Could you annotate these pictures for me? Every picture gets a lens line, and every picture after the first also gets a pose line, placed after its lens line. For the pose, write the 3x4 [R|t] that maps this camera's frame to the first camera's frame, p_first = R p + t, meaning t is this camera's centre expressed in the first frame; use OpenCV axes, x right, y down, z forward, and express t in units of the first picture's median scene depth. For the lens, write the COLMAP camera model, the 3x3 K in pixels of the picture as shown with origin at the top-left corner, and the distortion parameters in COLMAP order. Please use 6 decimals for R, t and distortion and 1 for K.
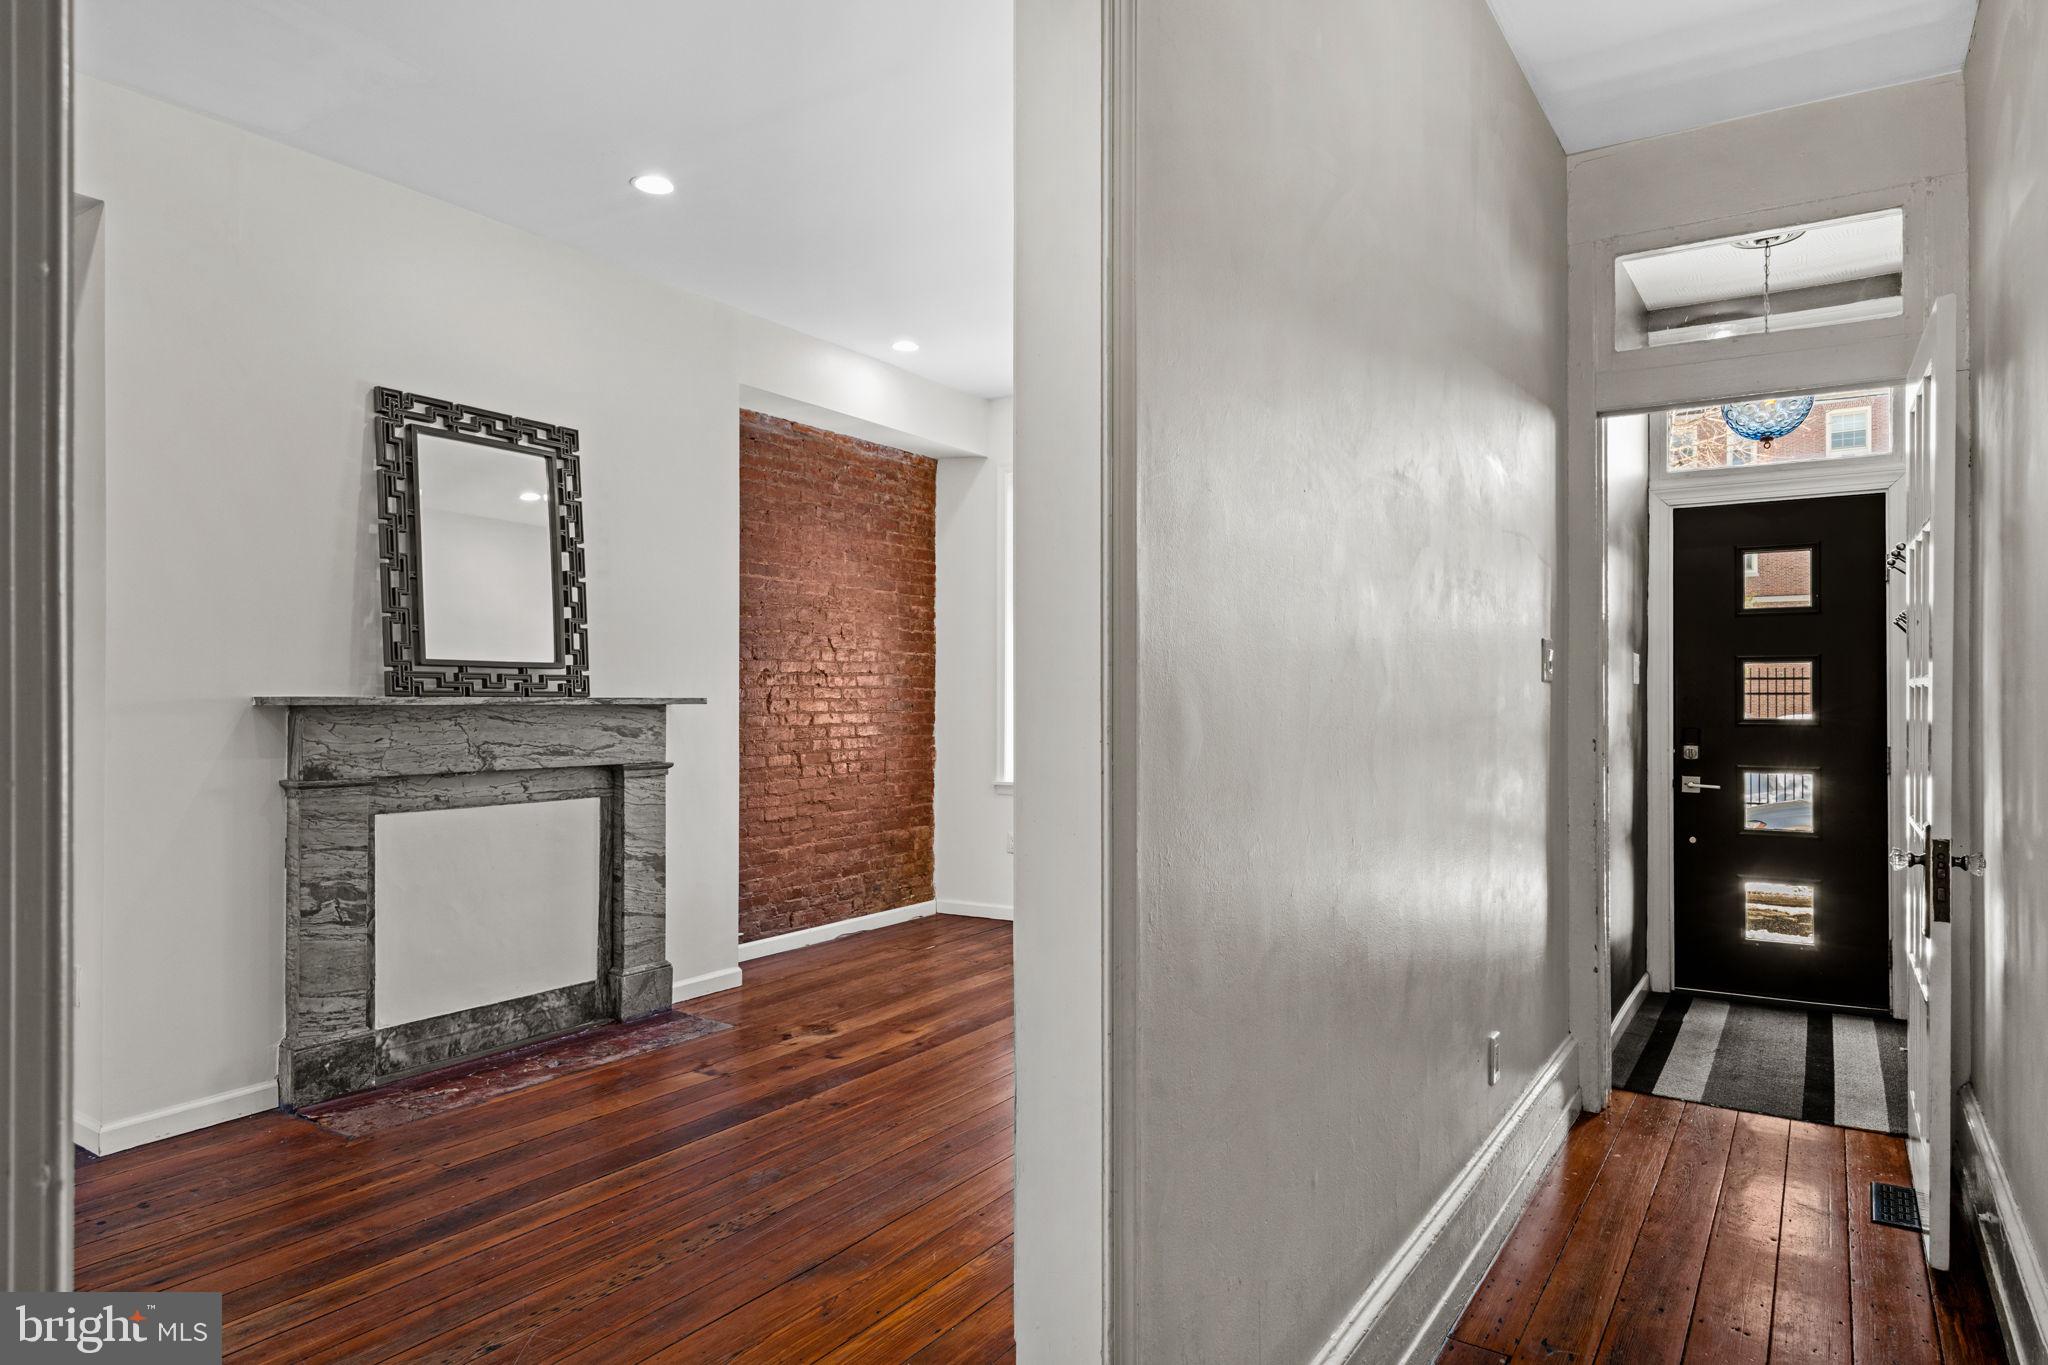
lens RADIAL K [[1195.5, 0, 1018.3], [0, 1195.5, 694.6], [0, 0, 1]] dist [0.002659, 0.002112]
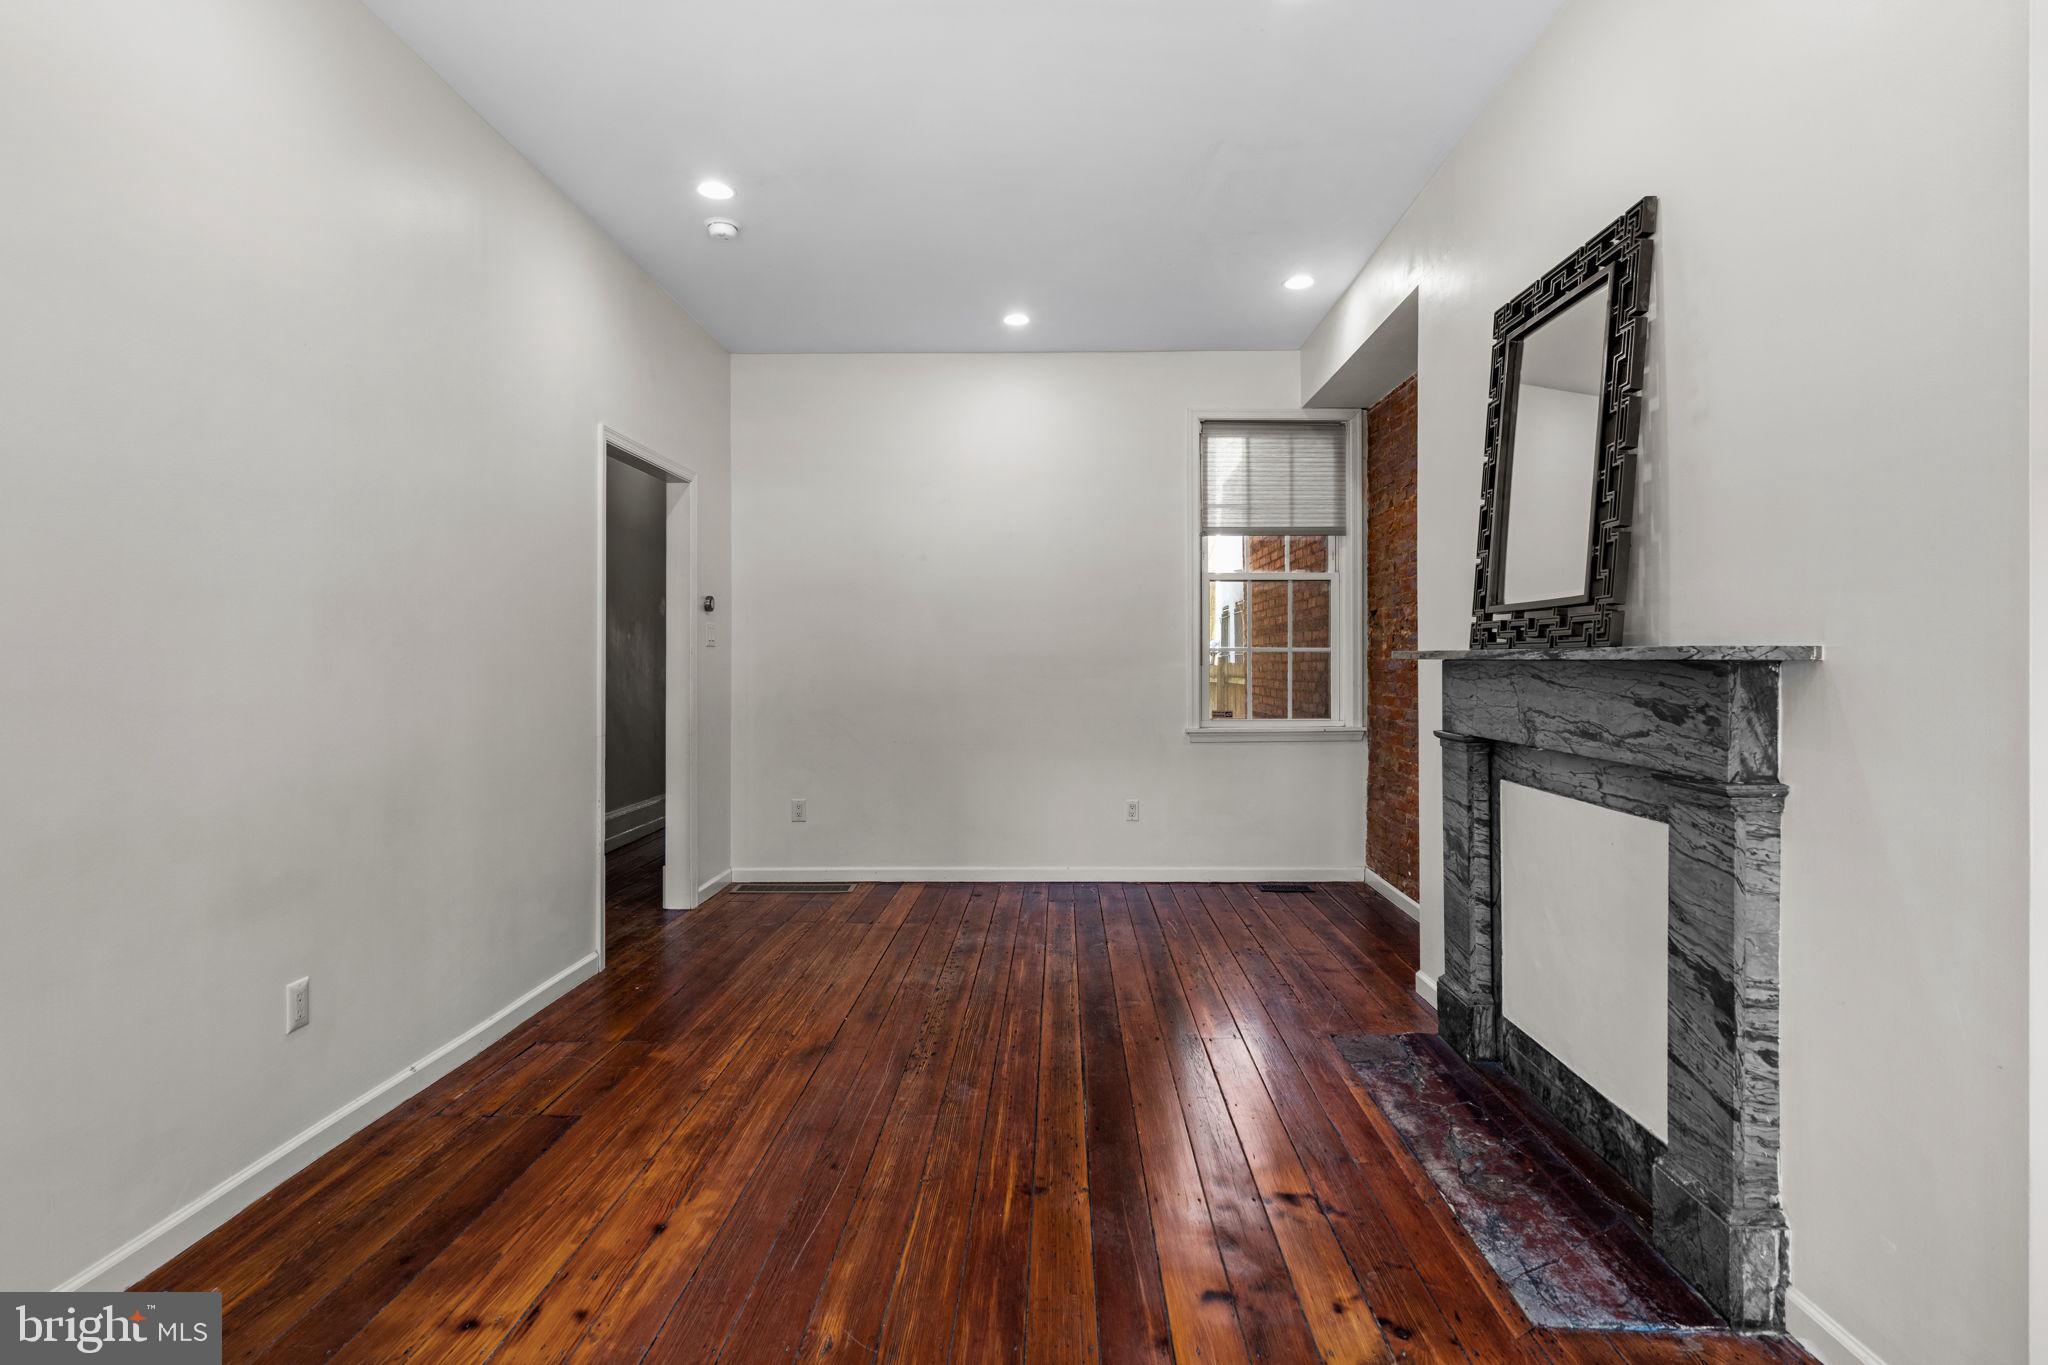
lens RADIAL K [[1029.0, 0, 1006.8], [0, 1029.0, 671.1], [0, 0, 1]] dist [-0.001860, -0.000276]
pose [[-0.856850, 0.009157, -0.515484, 0.177459], [0.003514, 0.999923, 0.011920, 0.007679], [0.515554, 0.008402, -0.856816, 1.398820]]
